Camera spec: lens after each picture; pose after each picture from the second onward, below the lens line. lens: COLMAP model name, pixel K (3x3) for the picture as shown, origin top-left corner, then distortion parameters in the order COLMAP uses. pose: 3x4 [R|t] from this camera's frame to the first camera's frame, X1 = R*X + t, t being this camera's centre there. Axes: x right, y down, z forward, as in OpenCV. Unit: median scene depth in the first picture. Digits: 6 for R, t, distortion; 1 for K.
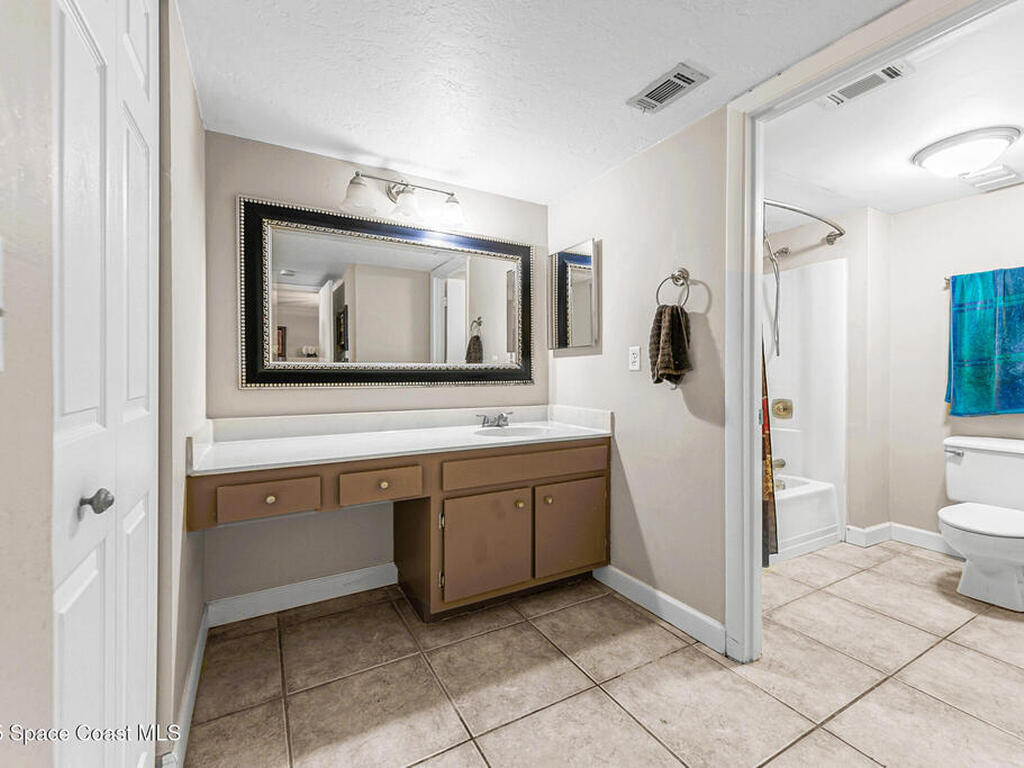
lens RADIAL K [[441.8, 0, 510.8], [0, 441.8, 376.4], [0, 0, 1]] dist [0.007372, -0.000361]
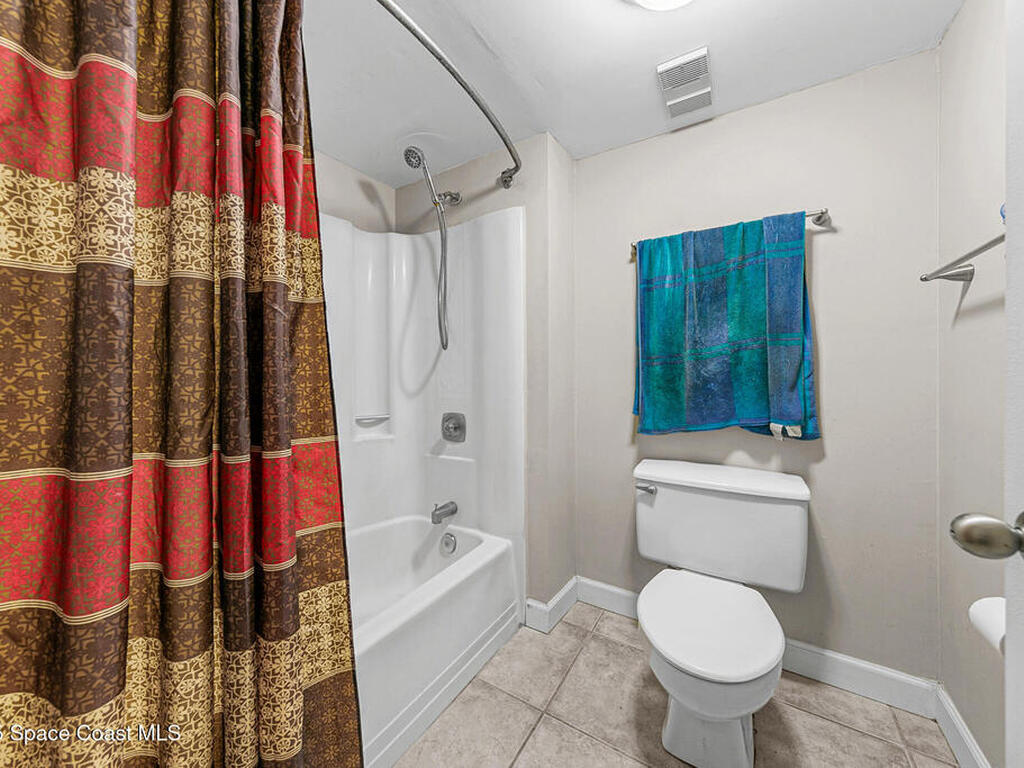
lens RADIAL K [[316.0, 0, 511.7], [0, 316.0, 379.3], [0, 0, 1]] dist [0.004465, -0.000042]
pose [[0.872576, -0.005499, 0.488447, 0.560754], [0.006660, 0.999978, -0.000640, -0.000941], [-0.488433, 0.003812, 0.872593, 0.656546]]
